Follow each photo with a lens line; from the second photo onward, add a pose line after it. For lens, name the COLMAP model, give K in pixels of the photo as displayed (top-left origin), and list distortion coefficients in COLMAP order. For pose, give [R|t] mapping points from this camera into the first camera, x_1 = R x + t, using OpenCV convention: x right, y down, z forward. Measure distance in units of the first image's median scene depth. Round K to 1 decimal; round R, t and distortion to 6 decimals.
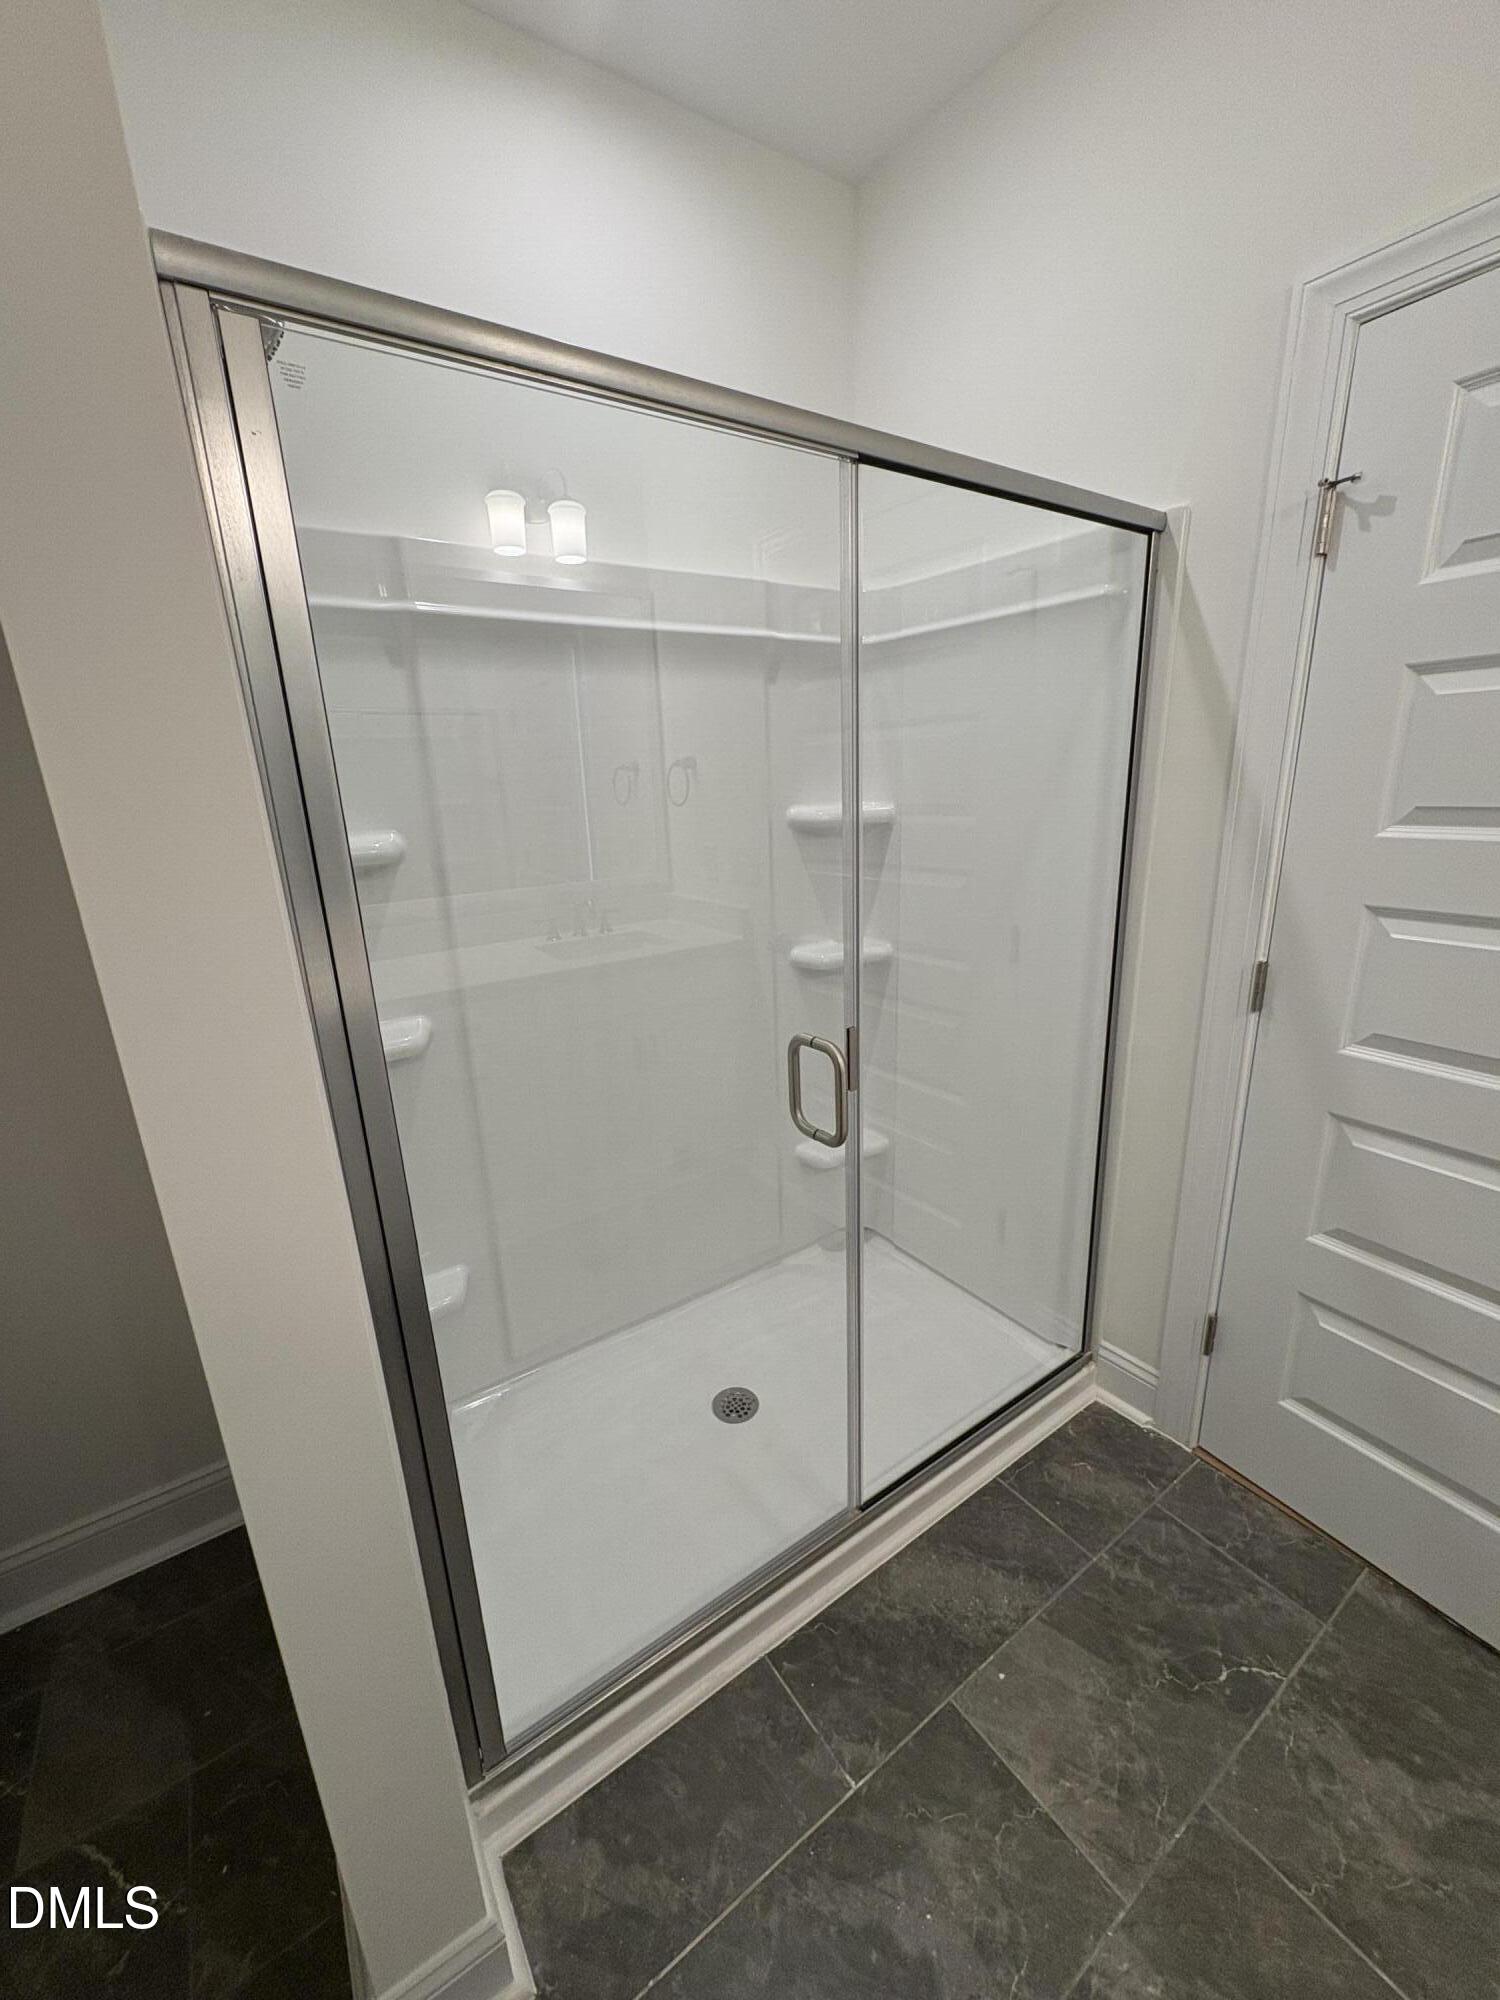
lens RADIAL K [[808.0, 0, 756.4], [0, 808.0, 991.6], [0, 0, 1]] dist [-0.001222, 0.000035]
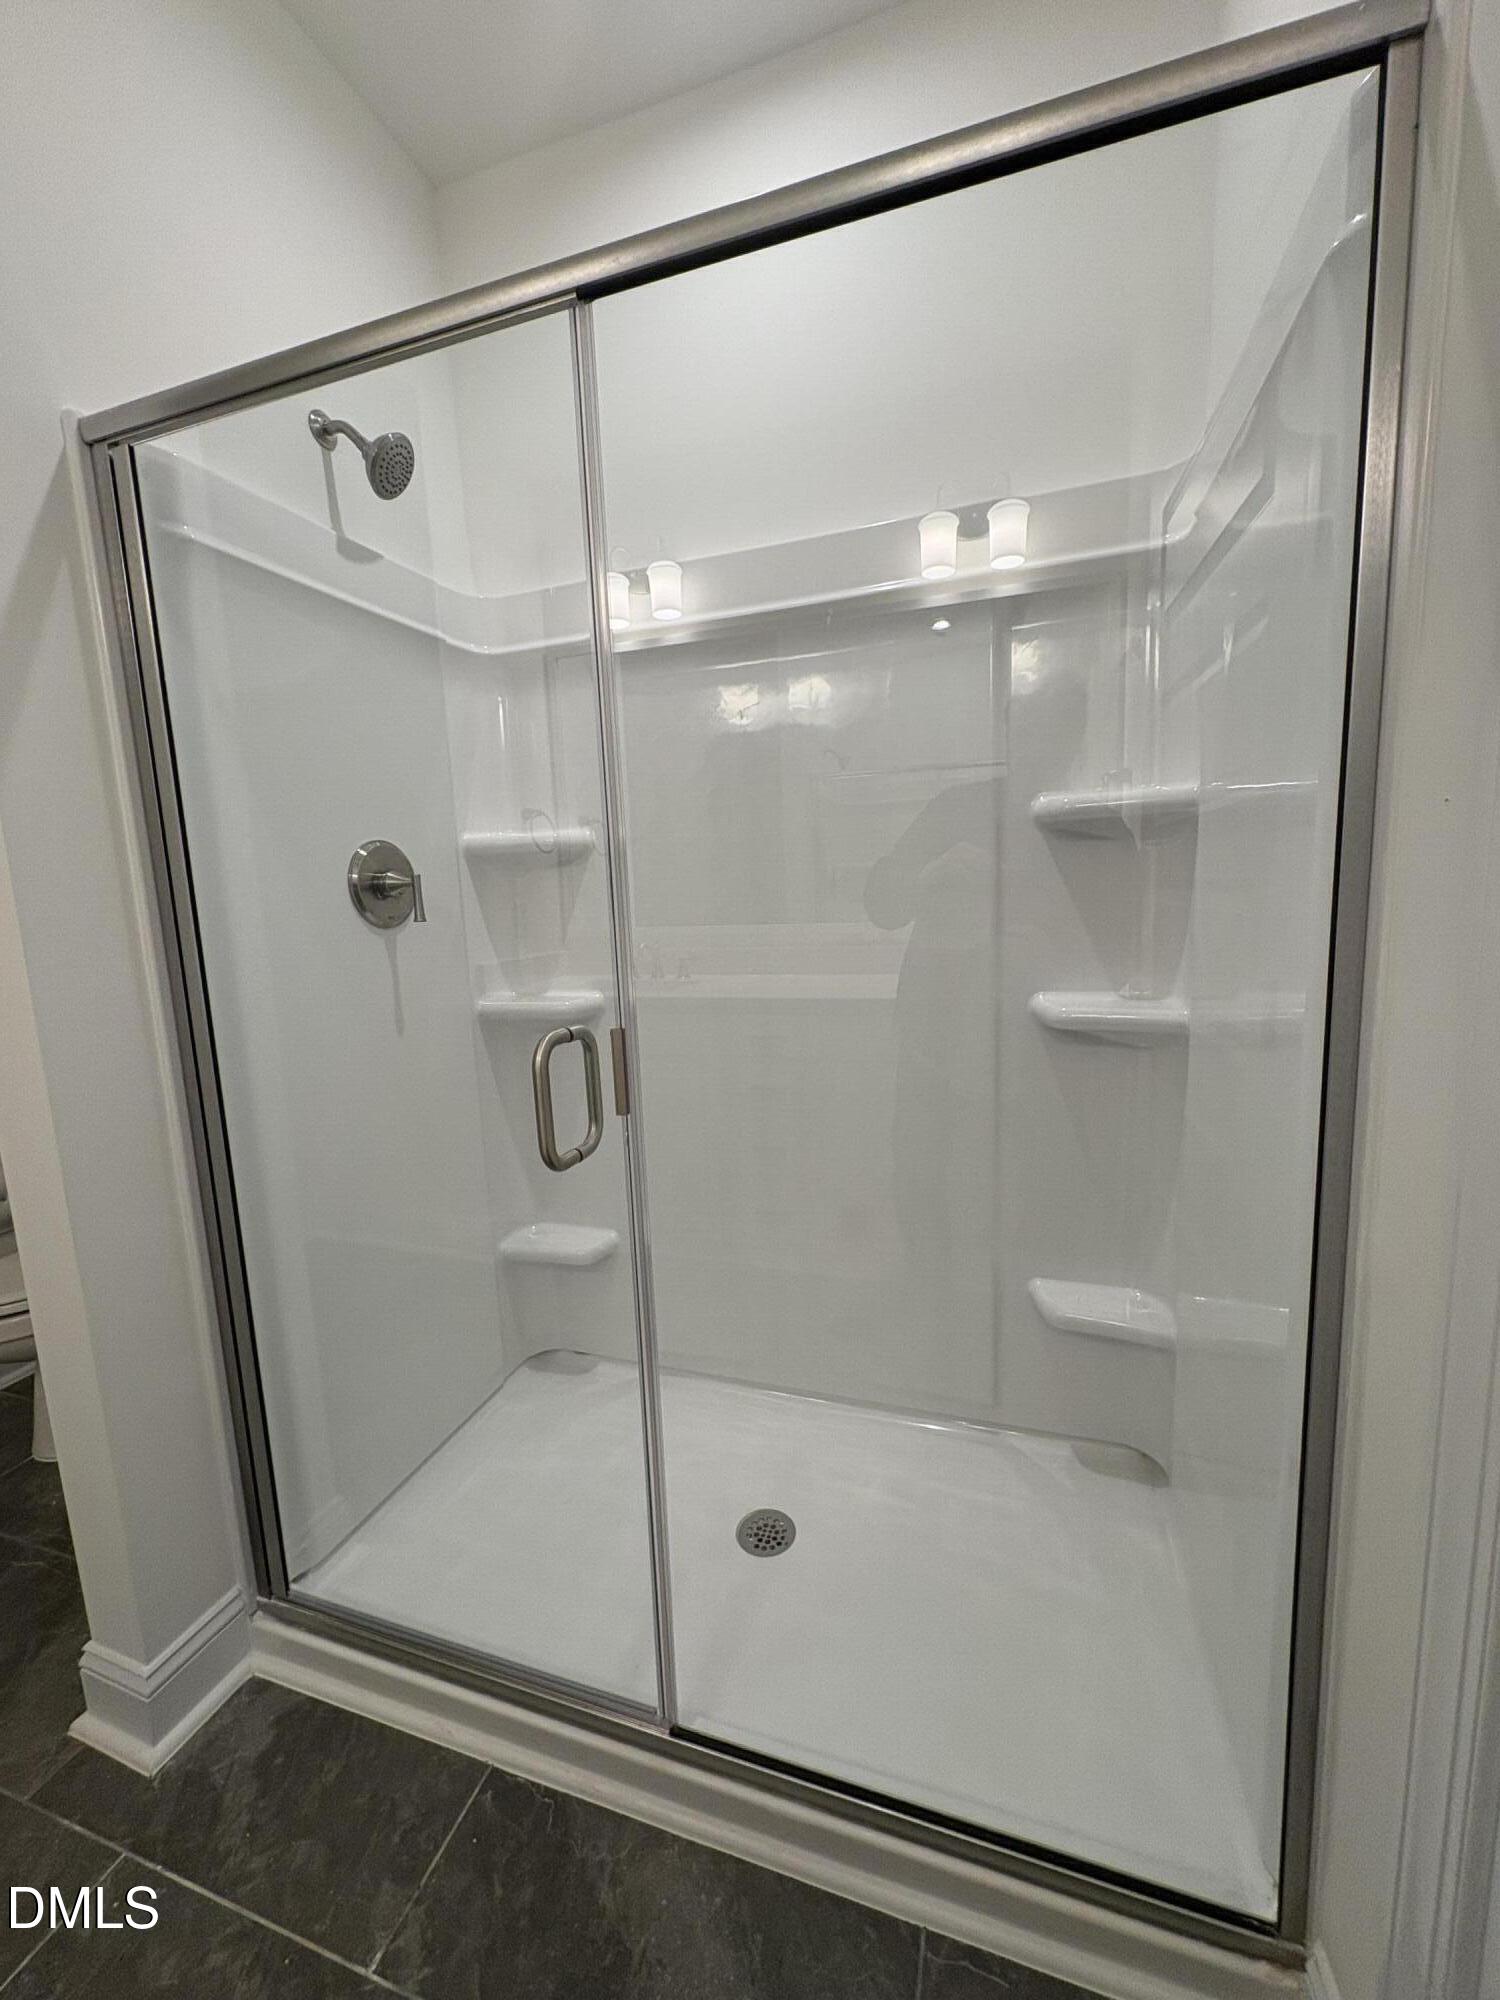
lens RADIAL K [[808.0, 0, 750.0], [0, 808.0, 993.9], [0, 0, 1]] dist [-0.001222, 0.000035]
pose [[0.589934, 0.117827, -0.798808, 0.743499], [-0.195065, 0.980790, 0.000611, -0.008385], [0.783535, 0.155459, 0.601585, 0.591688]]
